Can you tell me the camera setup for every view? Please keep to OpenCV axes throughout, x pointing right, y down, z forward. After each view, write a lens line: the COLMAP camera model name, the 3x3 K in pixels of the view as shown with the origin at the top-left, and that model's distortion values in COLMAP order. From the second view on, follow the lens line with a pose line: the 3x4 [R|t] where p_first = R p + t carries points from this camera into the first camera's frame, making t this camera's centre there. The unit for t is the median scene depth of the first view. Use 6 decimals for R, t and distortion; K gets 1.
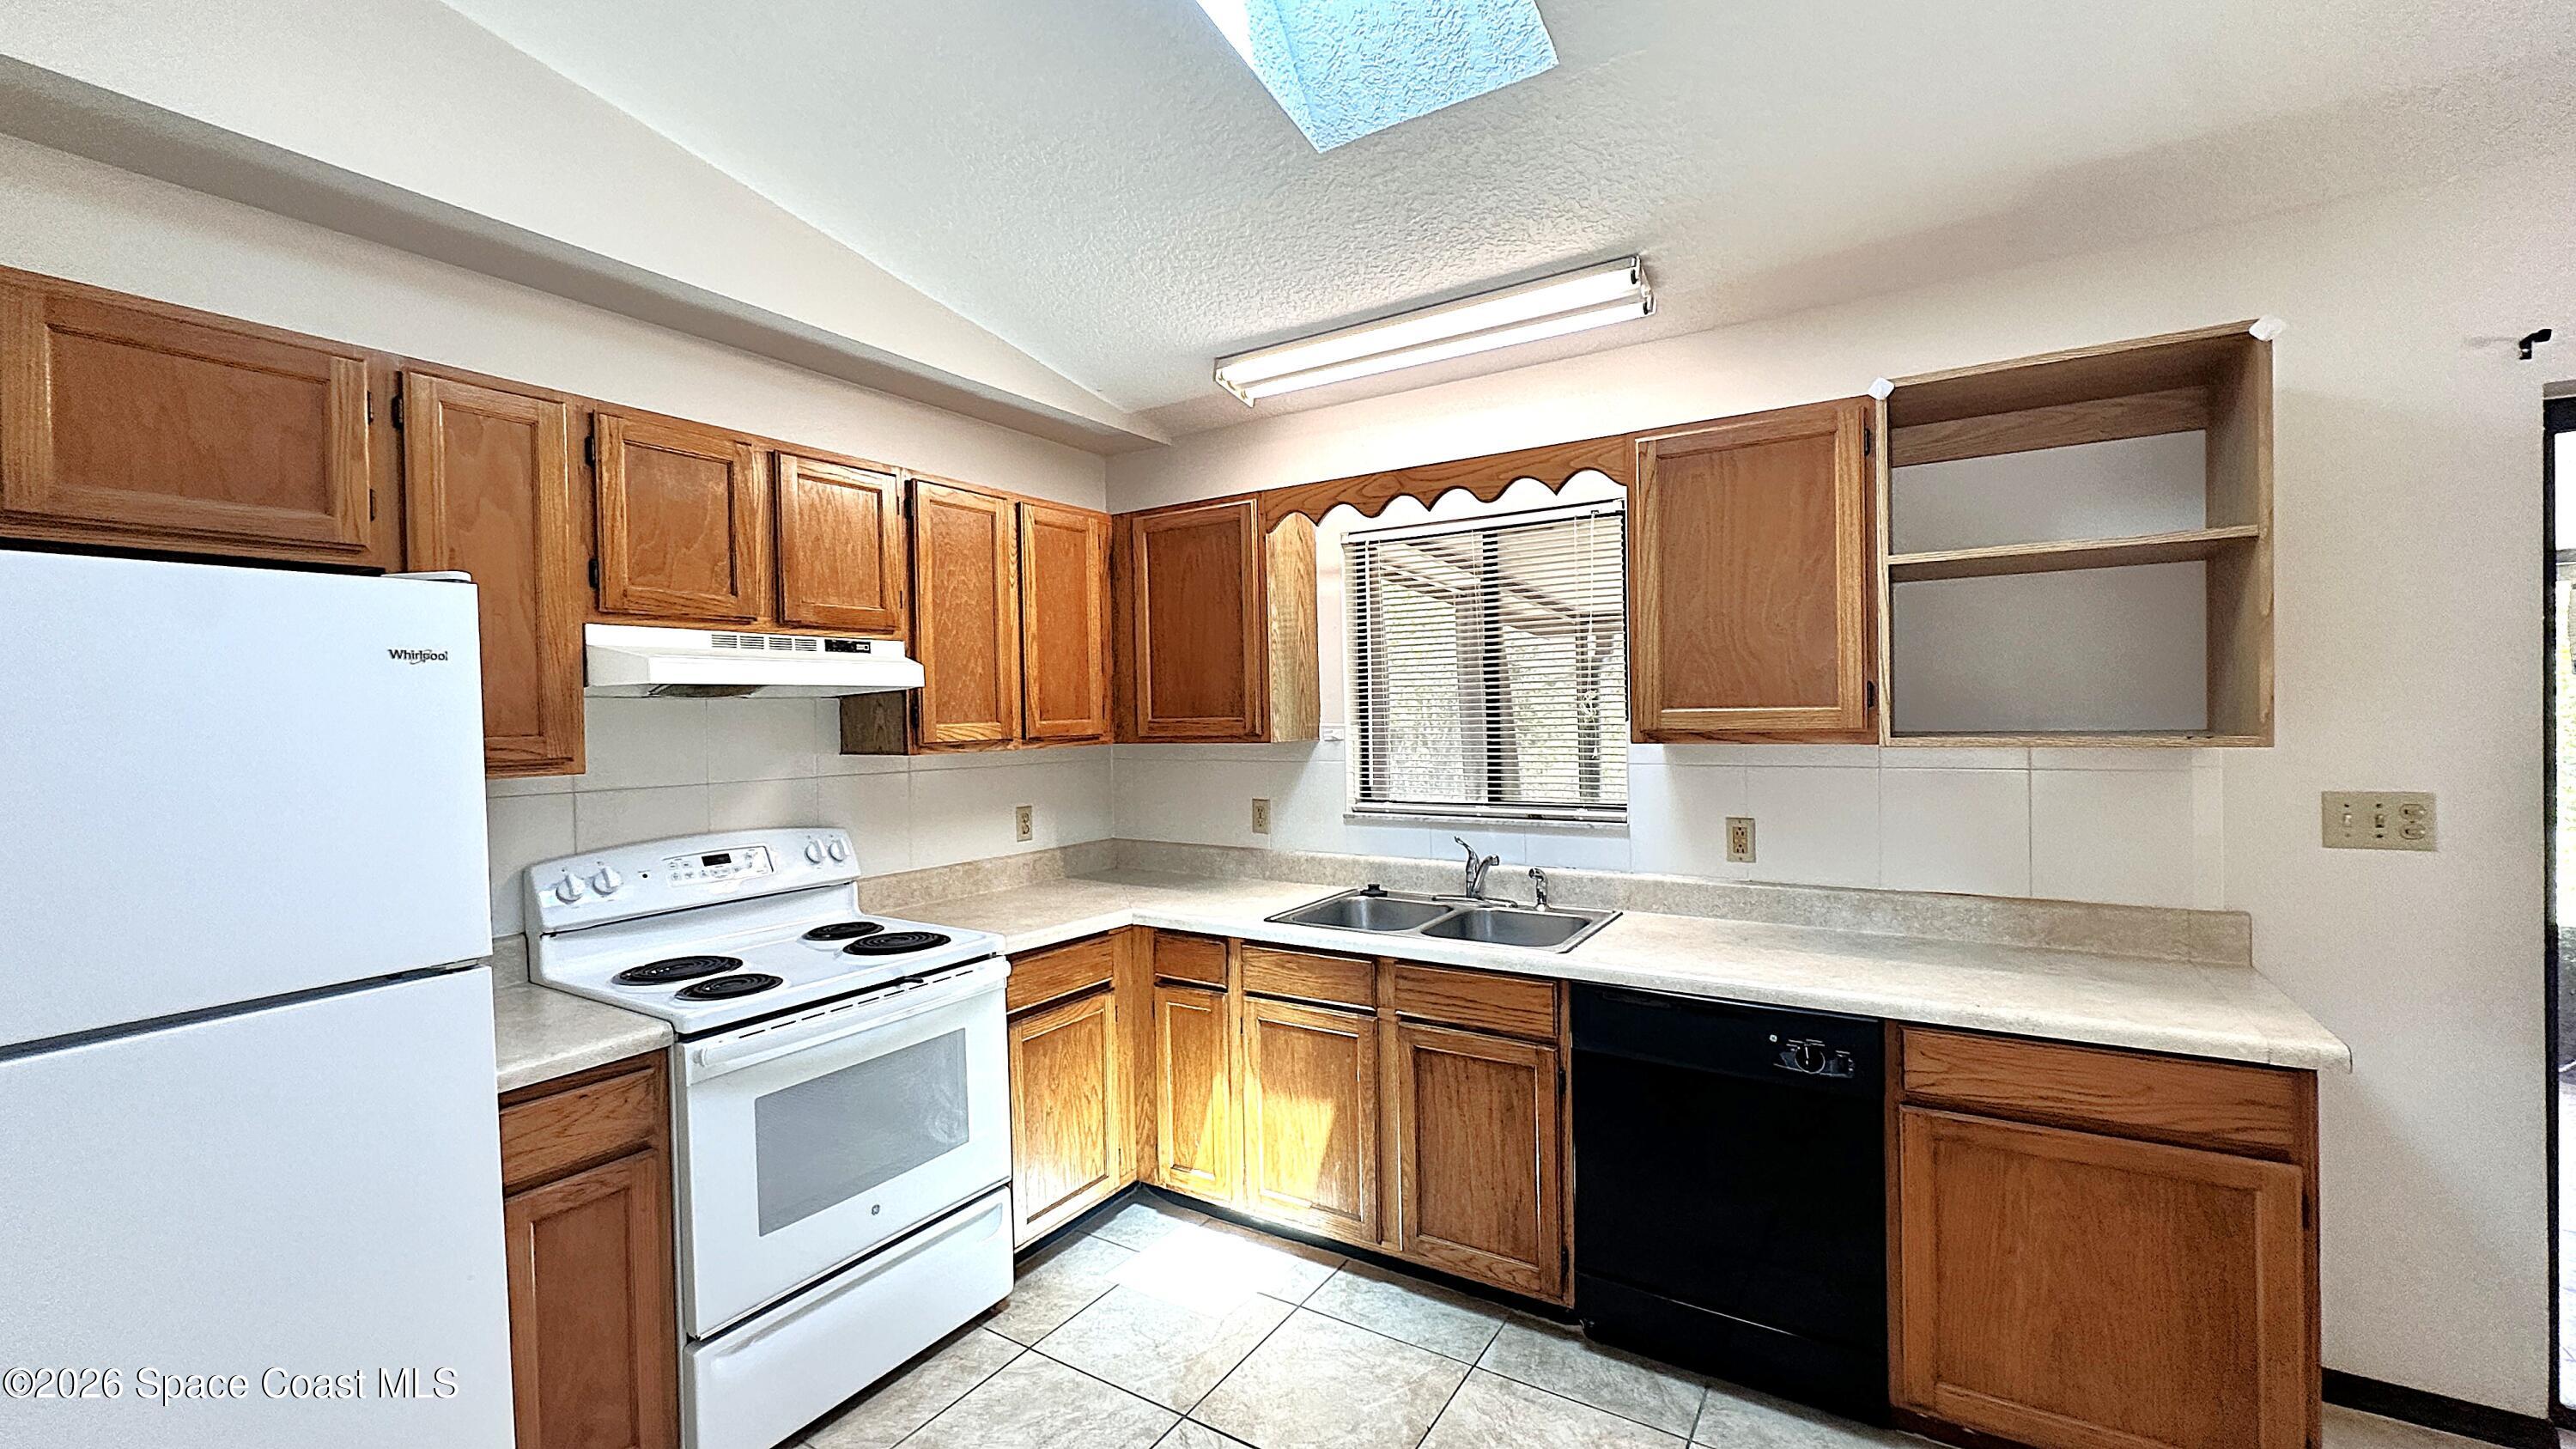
lens RADIAL K [[1015.8, 0, 1295.7], [0, 1015.8, 726.3], [0, 0, 1]] dist [-0.000186, -0.000002]
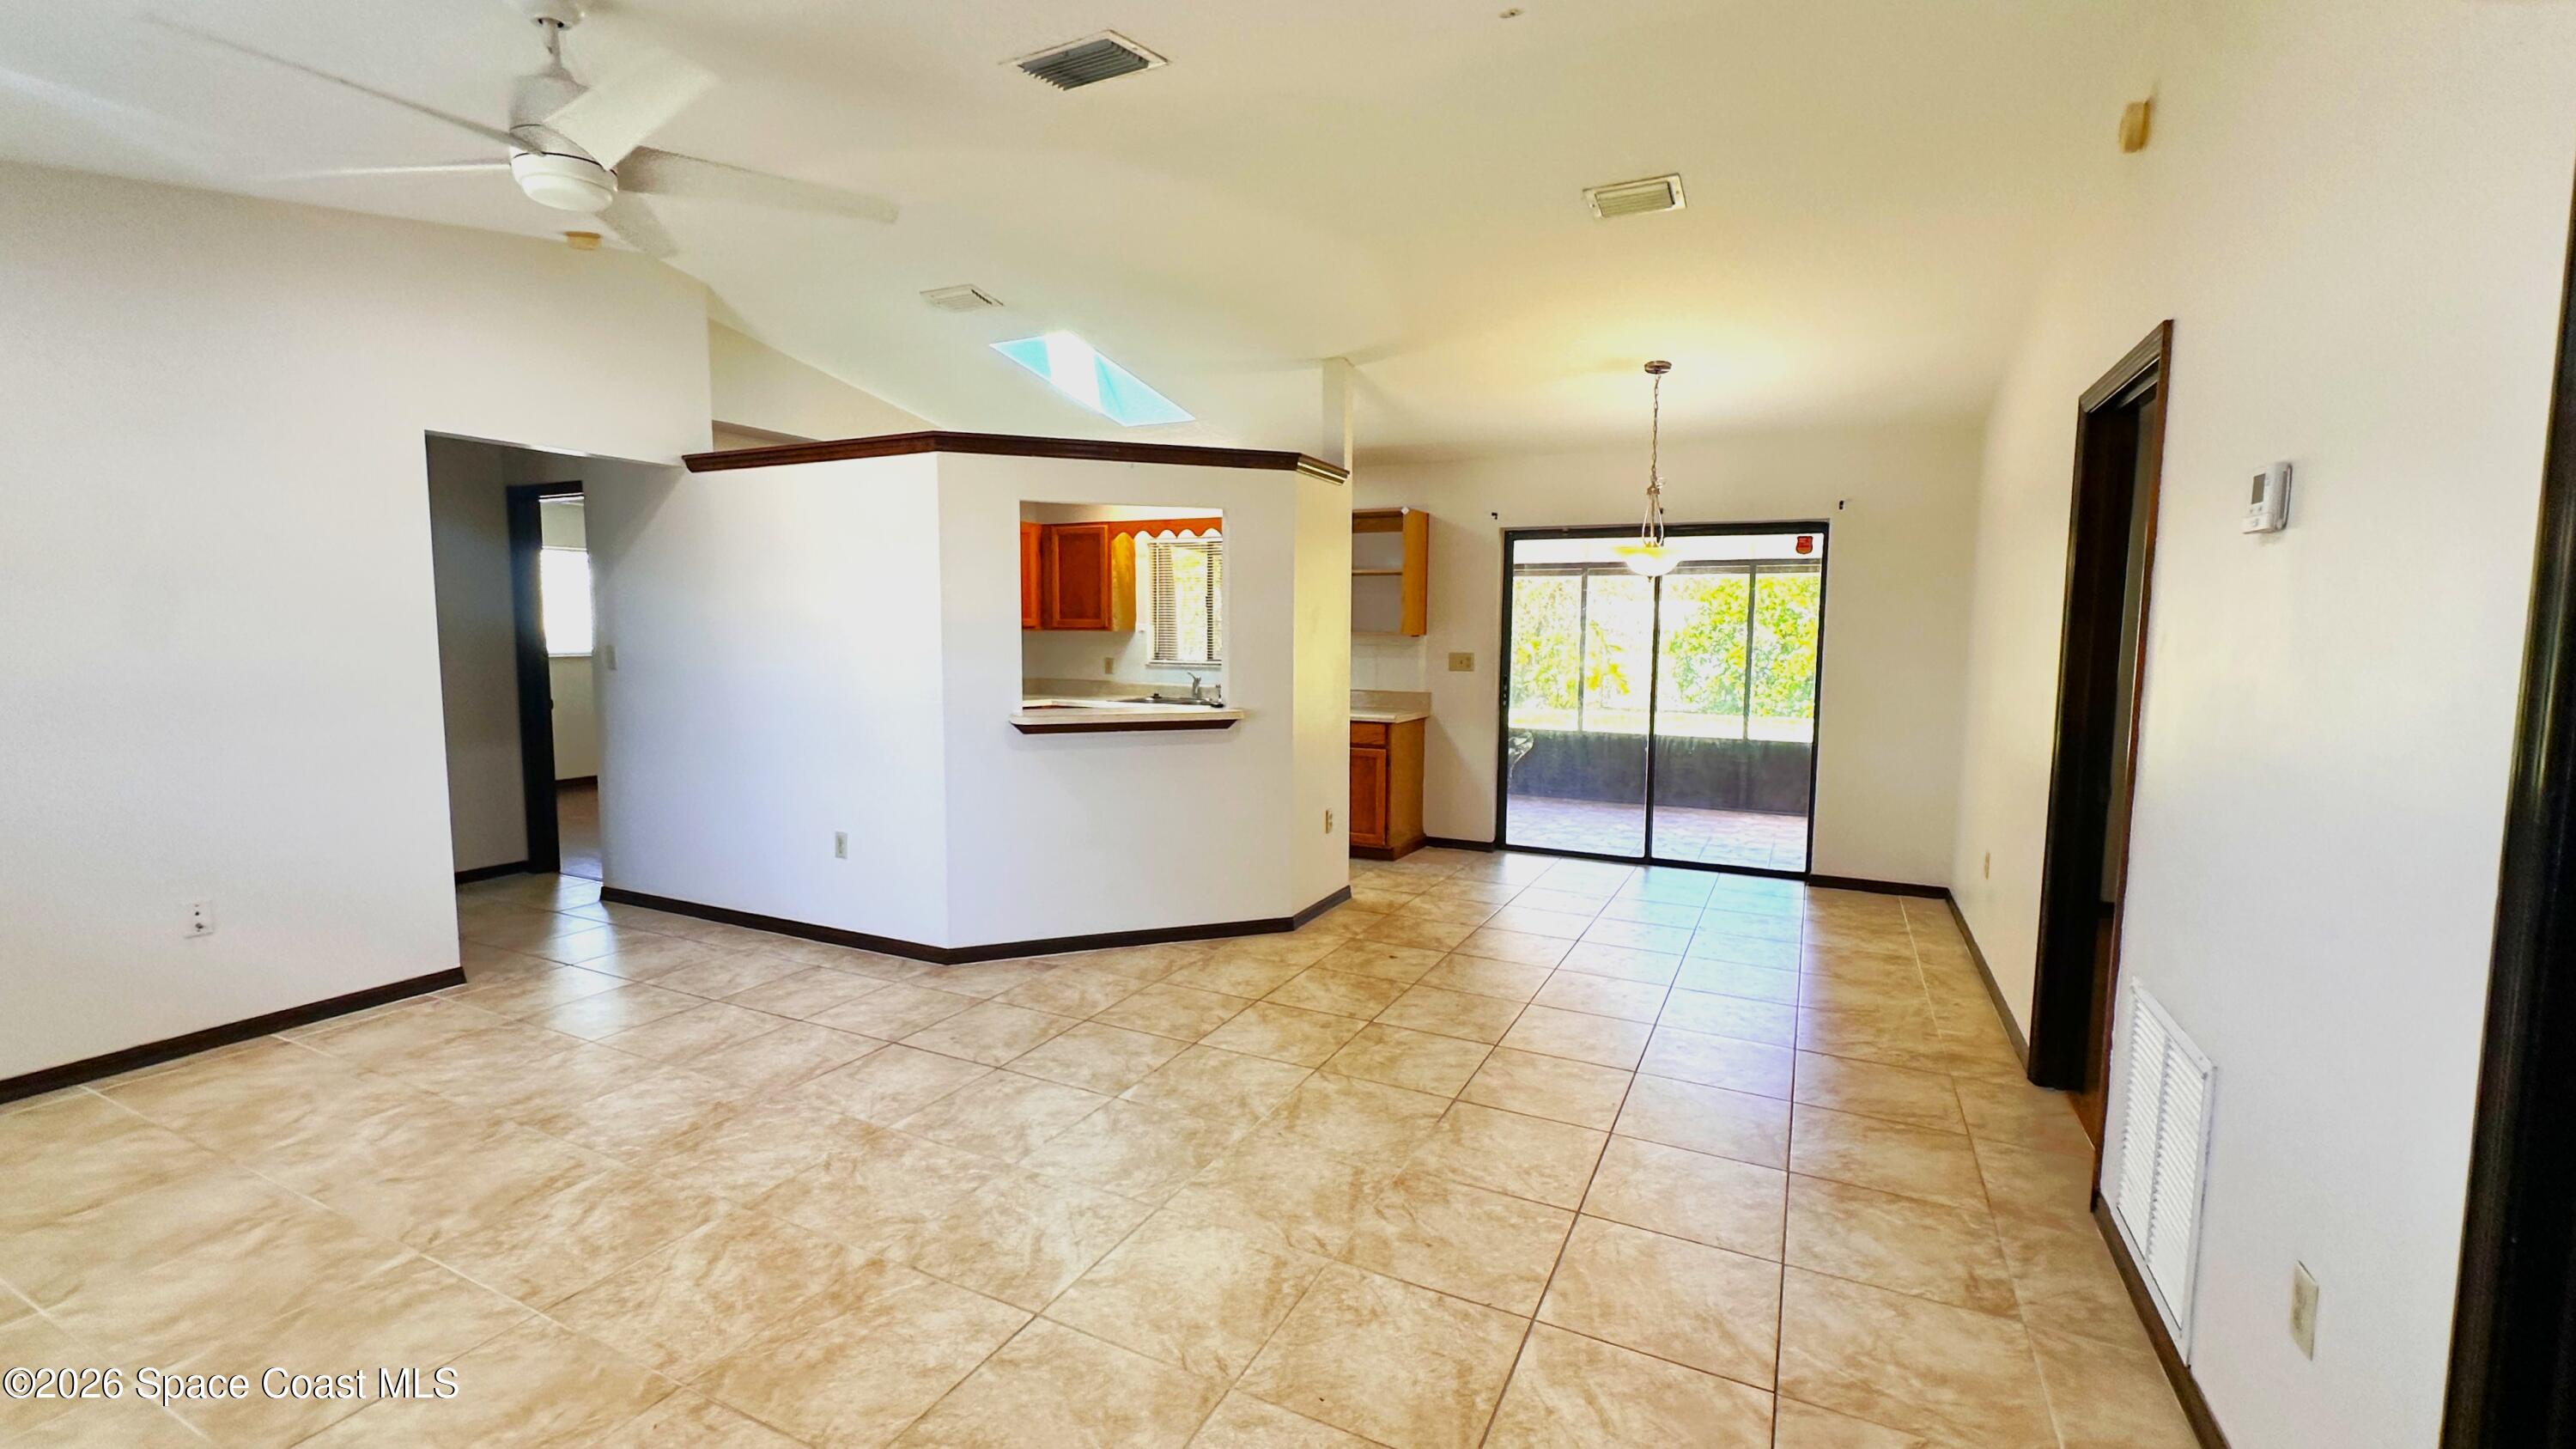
lens RADIAL K [[1058.5, 0, 1291.6], [0, 1058.5, 727.3], [0, 0, 1]] dist [-0.001801, 0.000724]
pose [[0.994190, 0.019117, 0.105929, 0.158594], [-0.027443, 0.996598, 0.077707, 0.043847], [-0.104083, -0.080163, 0.991333, -1.754561]]
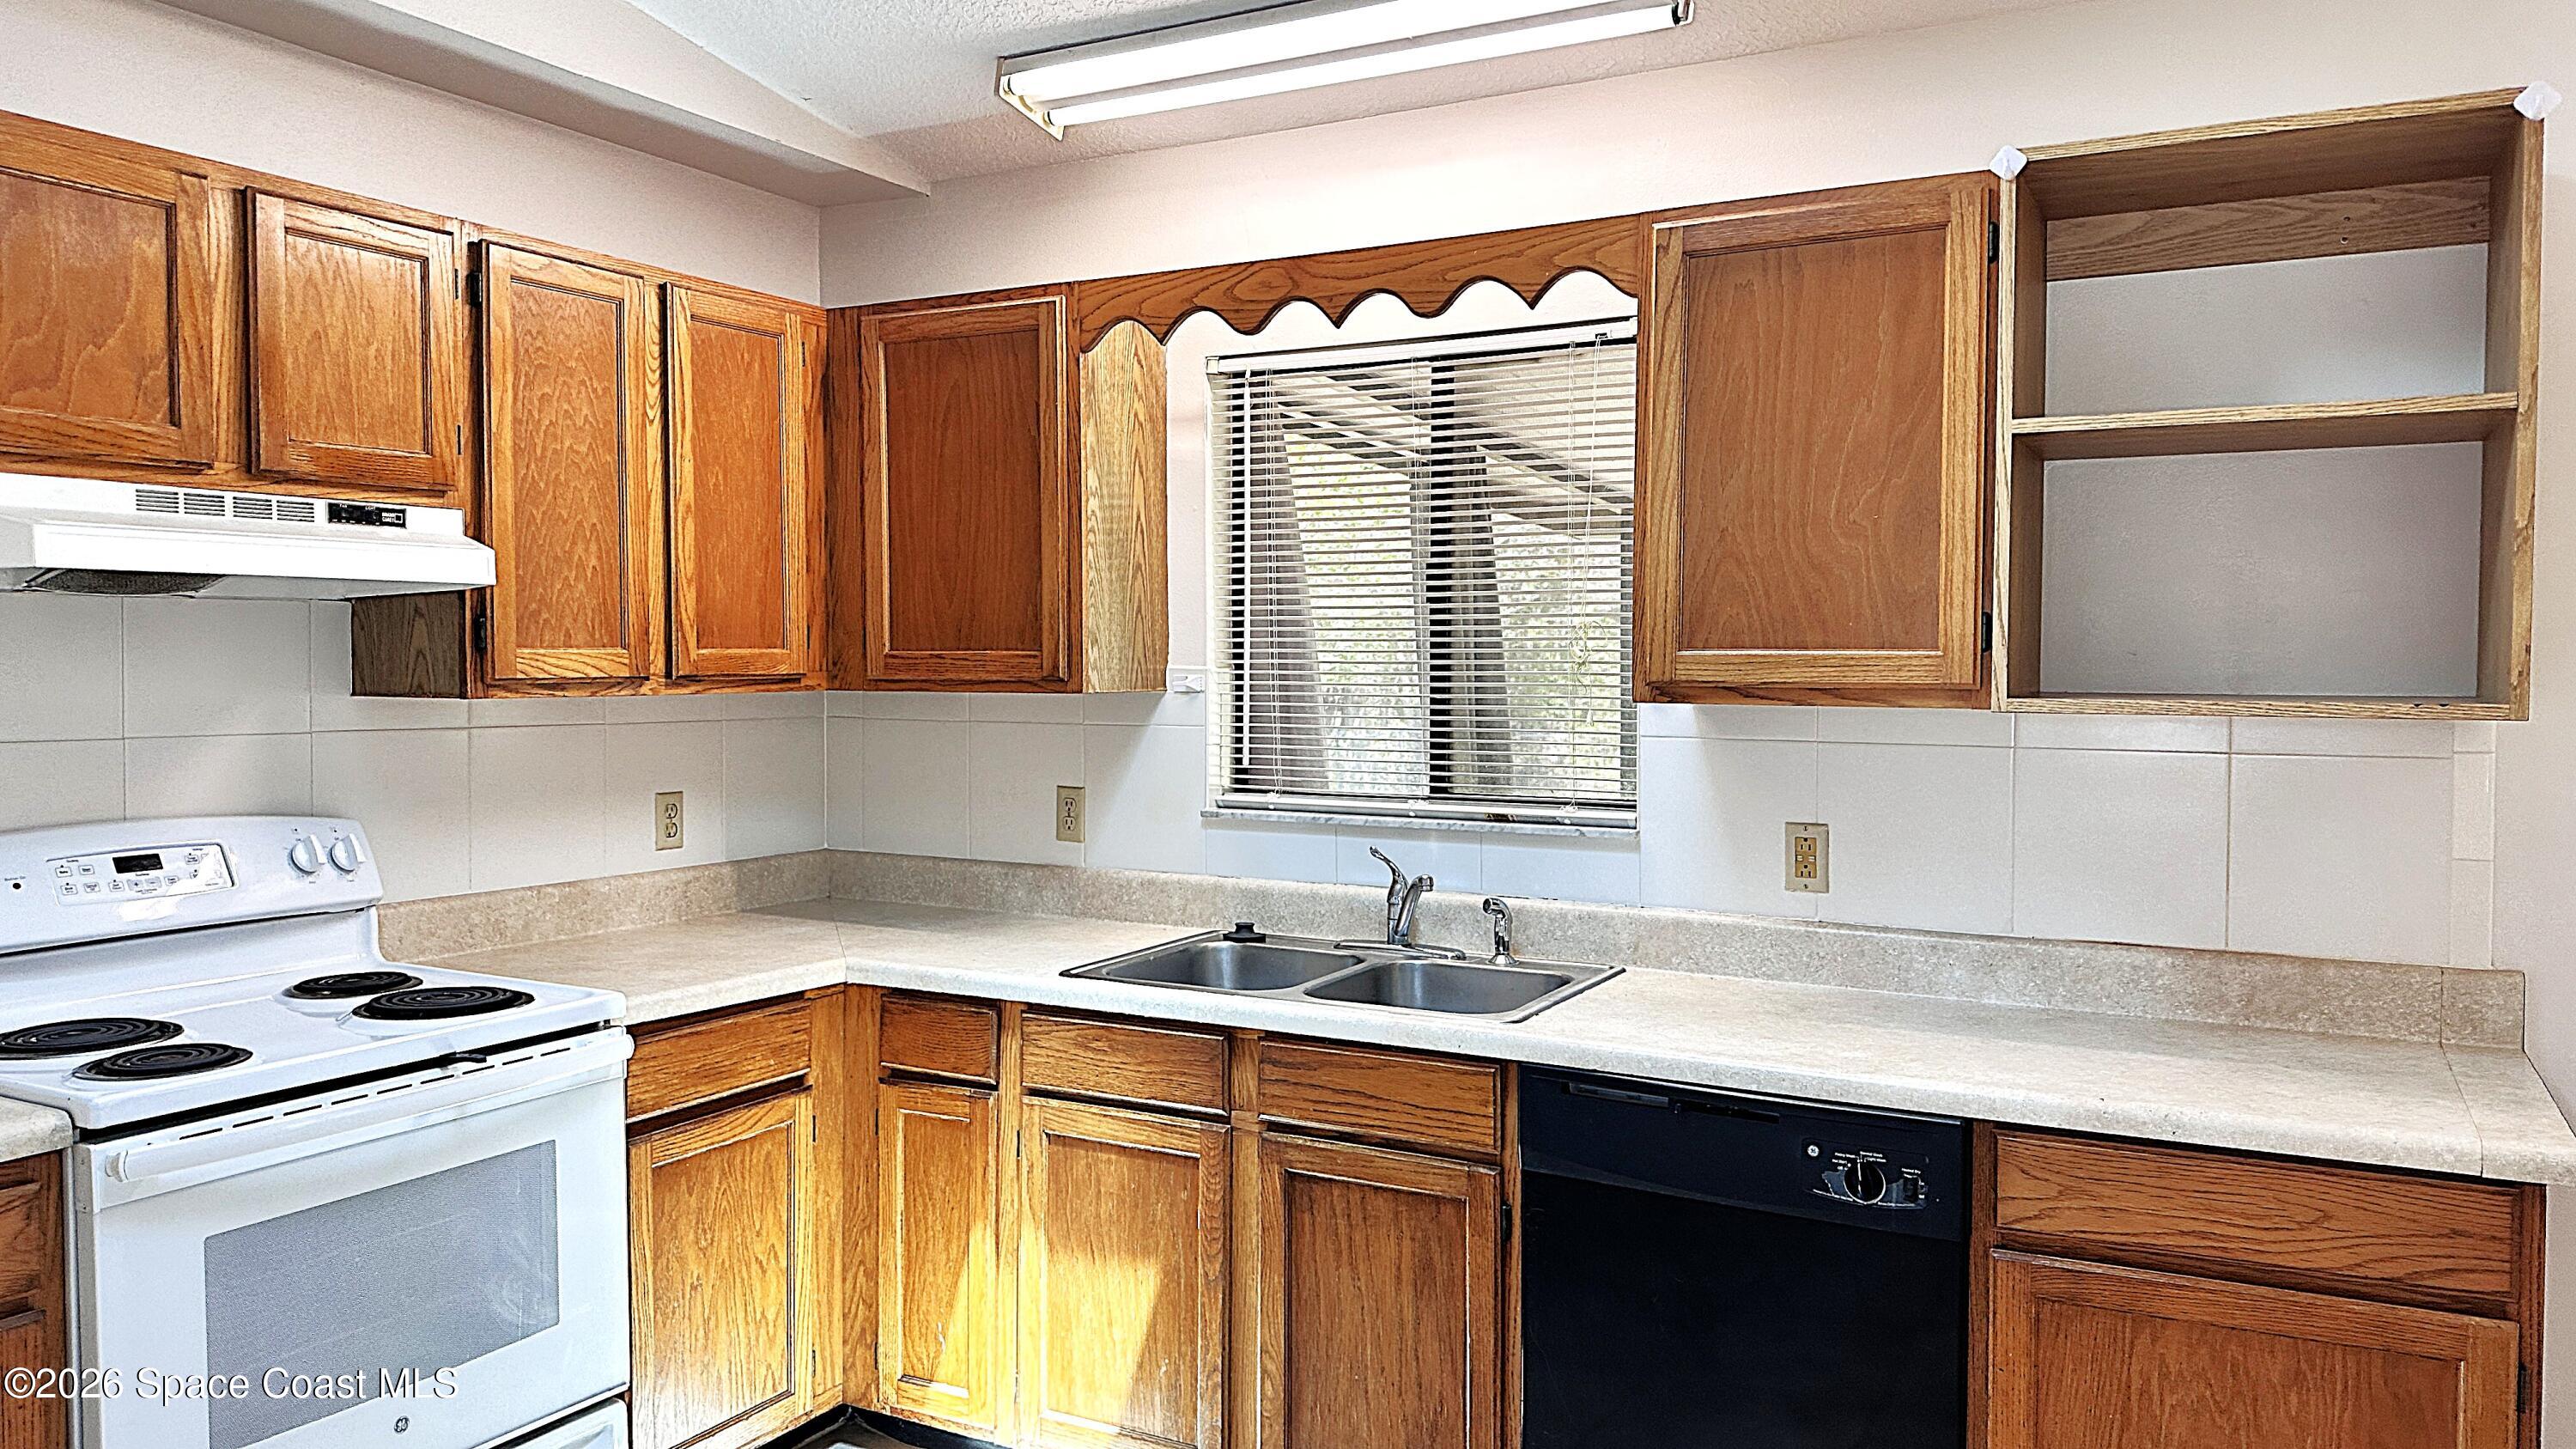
lens RADIAL K [[1782.8, 0, 1294.8], [0, 1782.8, 707.3], [0, 0, 1]] dist [0.127523, -0.181752]
pose [[0.997964, 0.020320, 0.060457, 0.046719], [-0.021163, 0.999687, 0.013335, 0.009253], [-0.060168, -0.014587, 0.998082, -0.115551]]
